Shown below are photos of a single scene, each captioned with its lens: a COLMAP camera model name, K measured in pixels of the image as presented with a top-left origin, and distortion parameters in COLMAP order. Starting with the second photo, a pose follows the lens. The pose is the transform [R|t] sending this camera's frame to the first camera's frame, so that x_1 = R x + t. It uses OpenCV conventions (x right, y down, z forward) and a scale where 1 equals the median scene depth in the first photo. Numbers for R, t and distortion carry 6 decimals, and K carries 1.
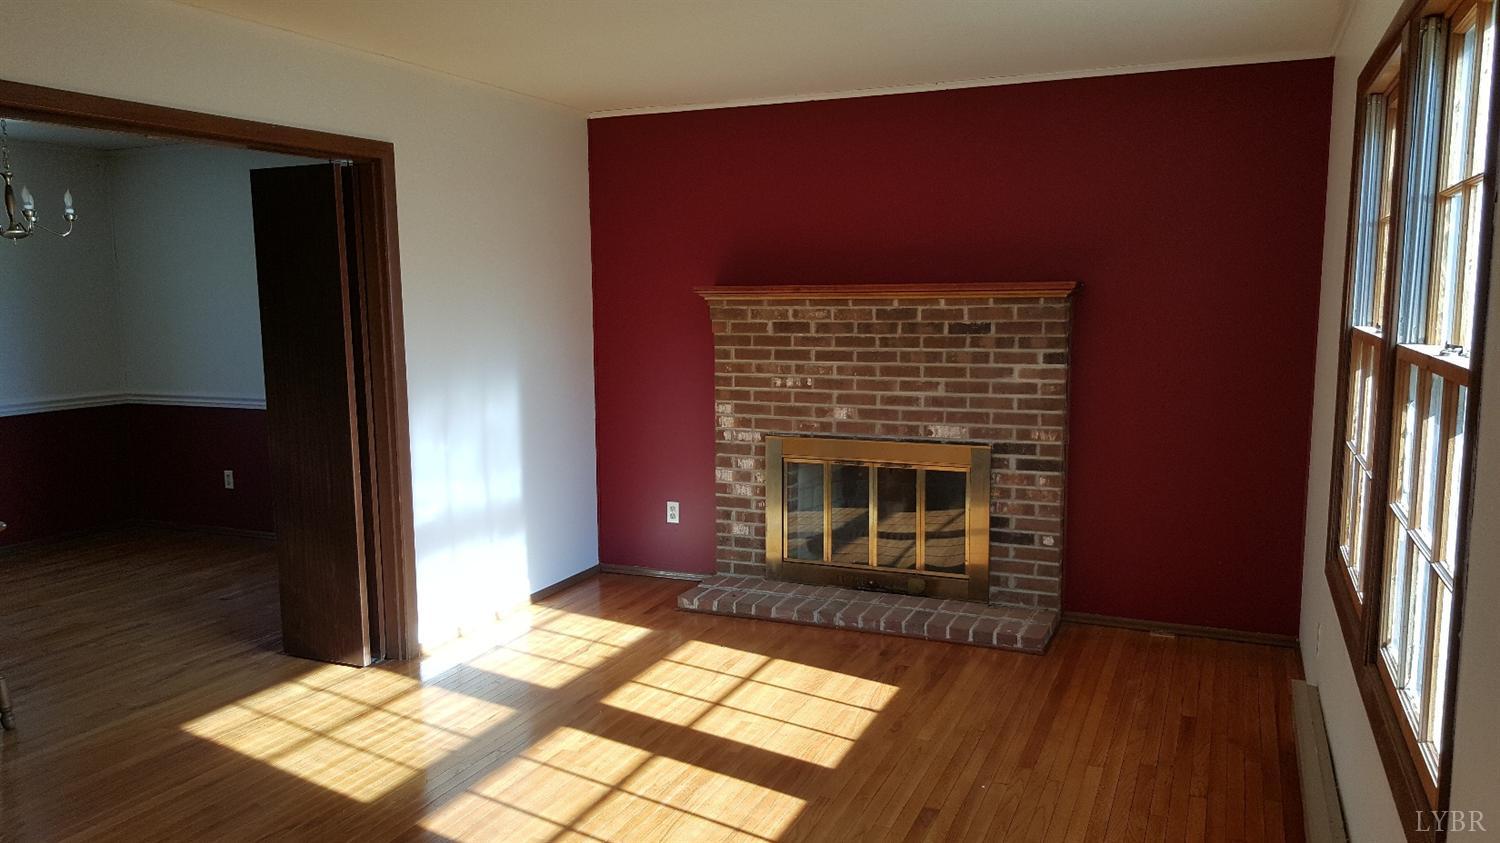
lens RADIAL K [[1054.2, 0, 717.4], [0, 1054.2, 438.7], [0, 0, 1]] dist [0.002914, -0.018048]
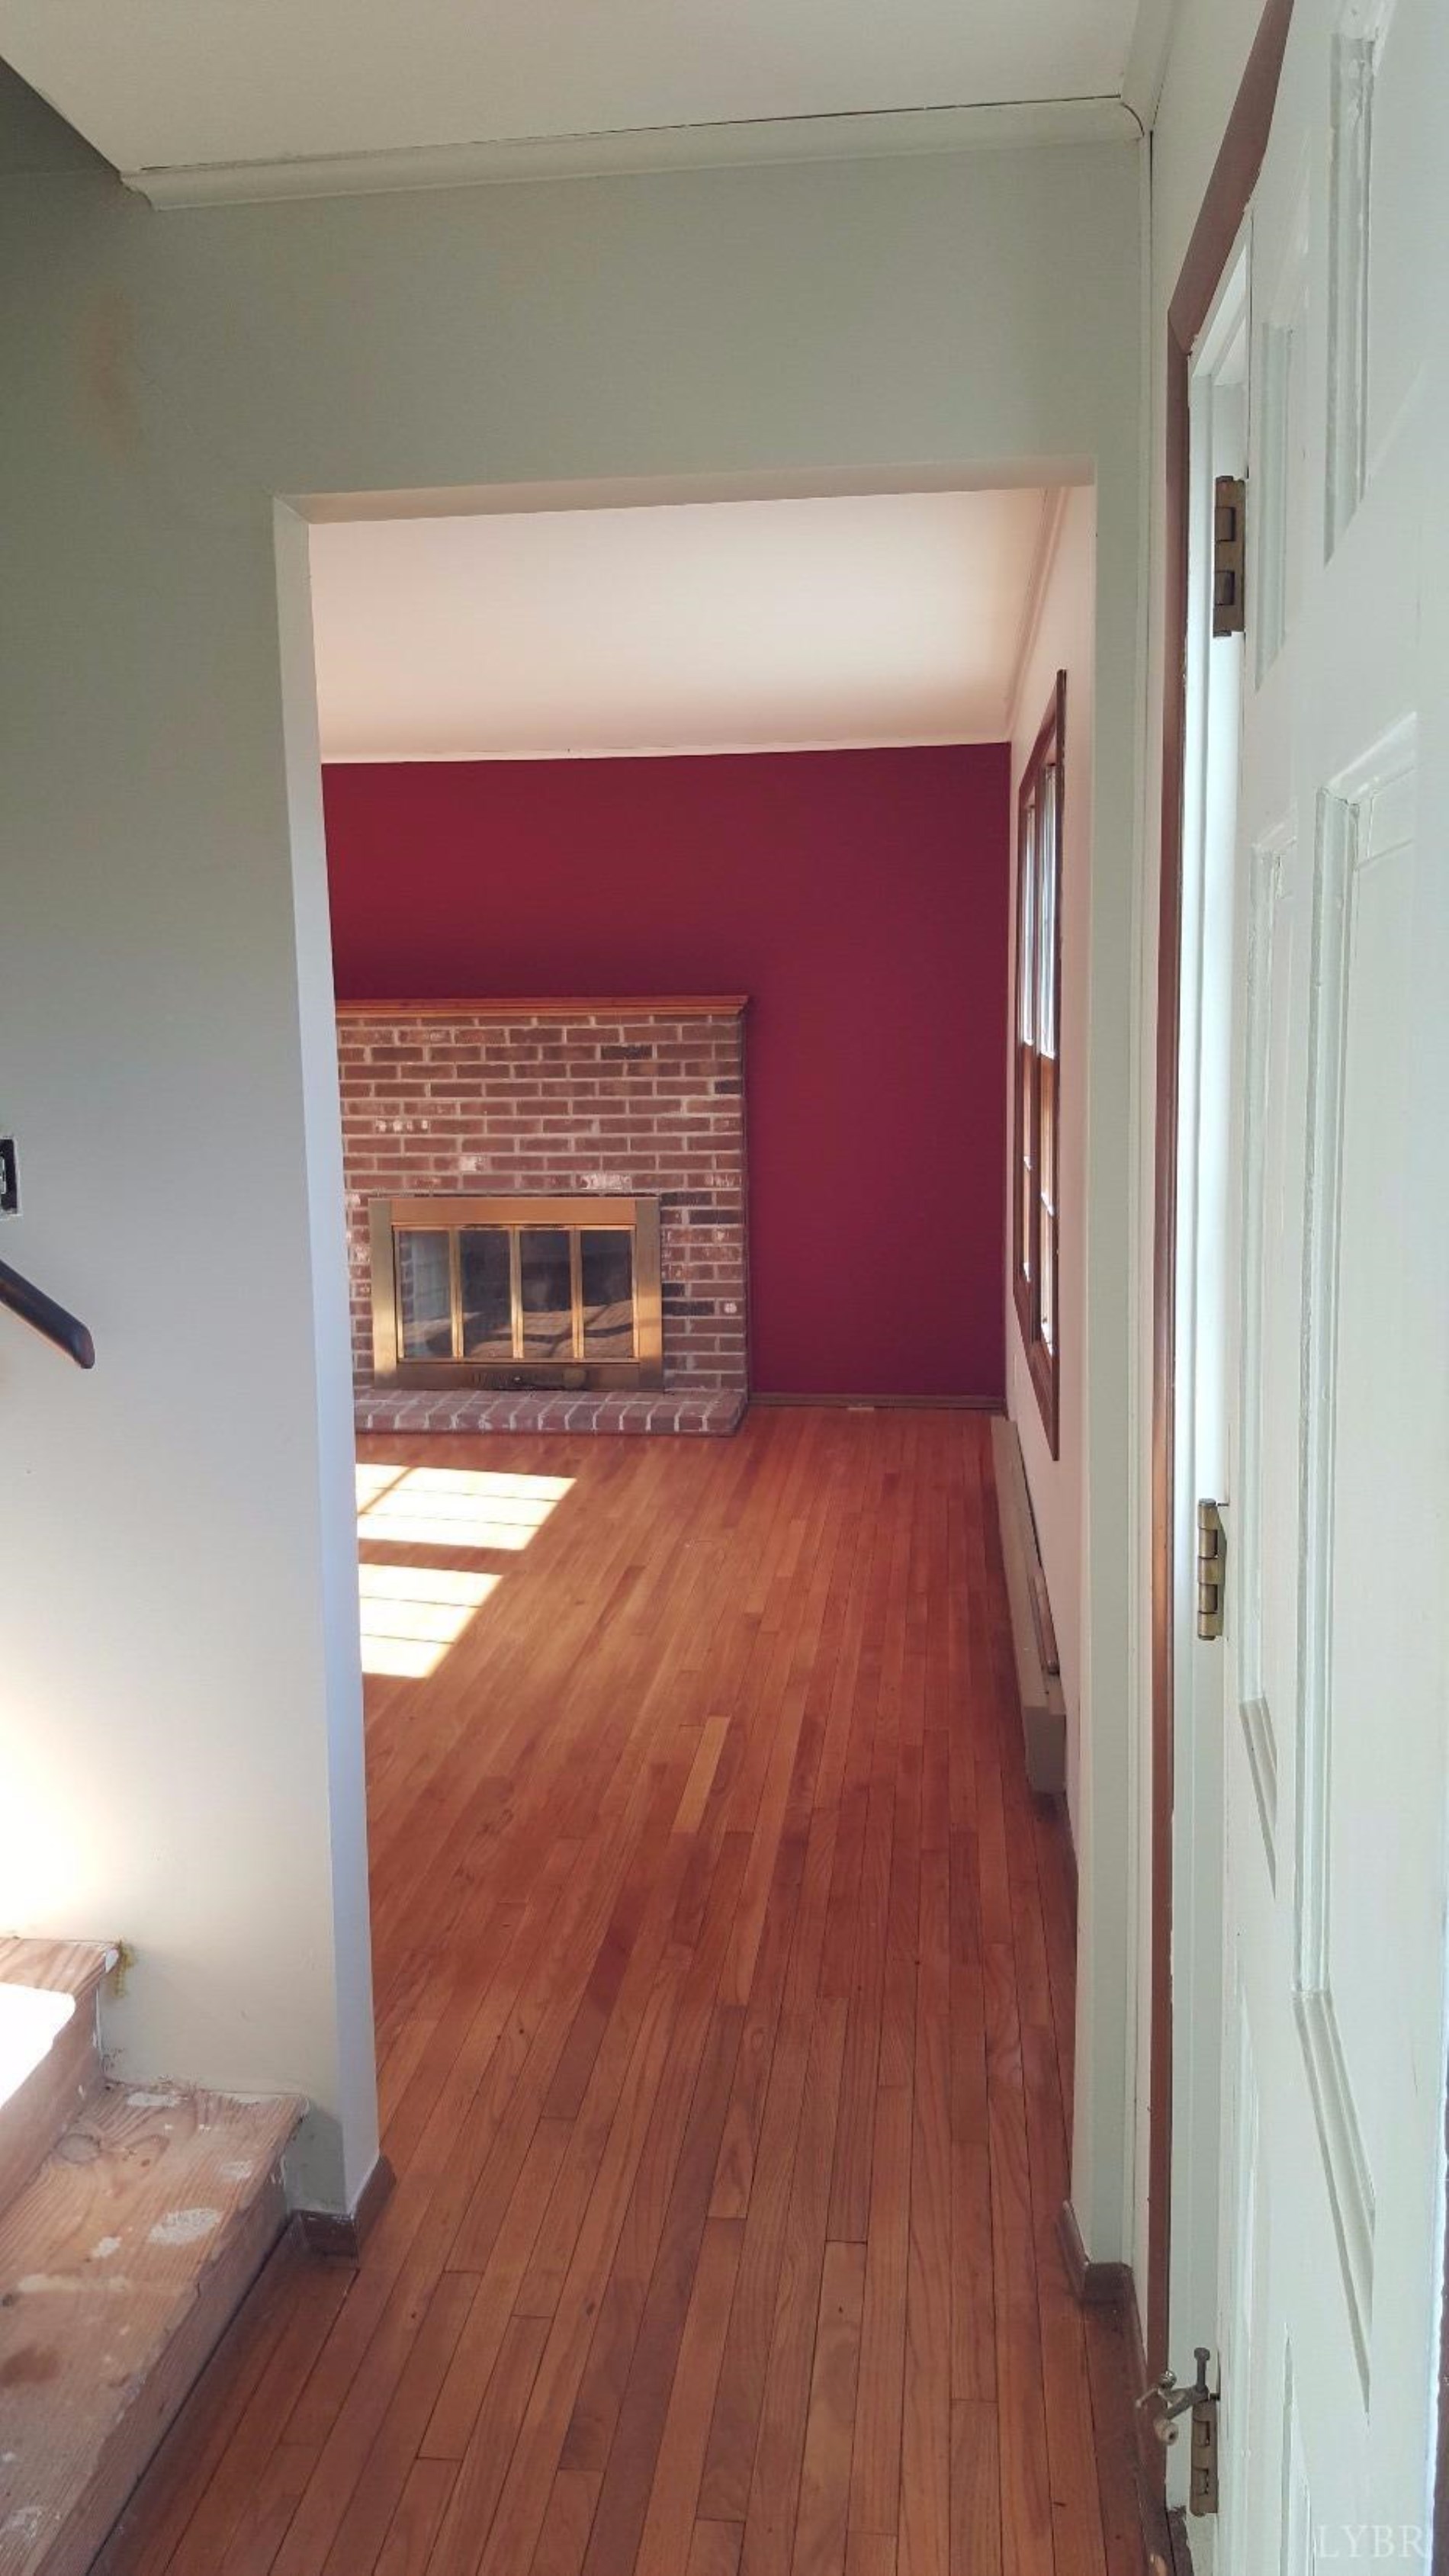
lens RADIAL K [[1979.6, 0, 726.7], [0, 1979.6, 1292.4], [0, 0, 1]] dist [0.059035, -0.002651]
pose [[0.943949, -0.047358, 0.326678, -0.196527], [0.046626, 0.998862, 0.010077, 0.068585], [-0.326783, 0.005719, 0.945082, -0.470488]]
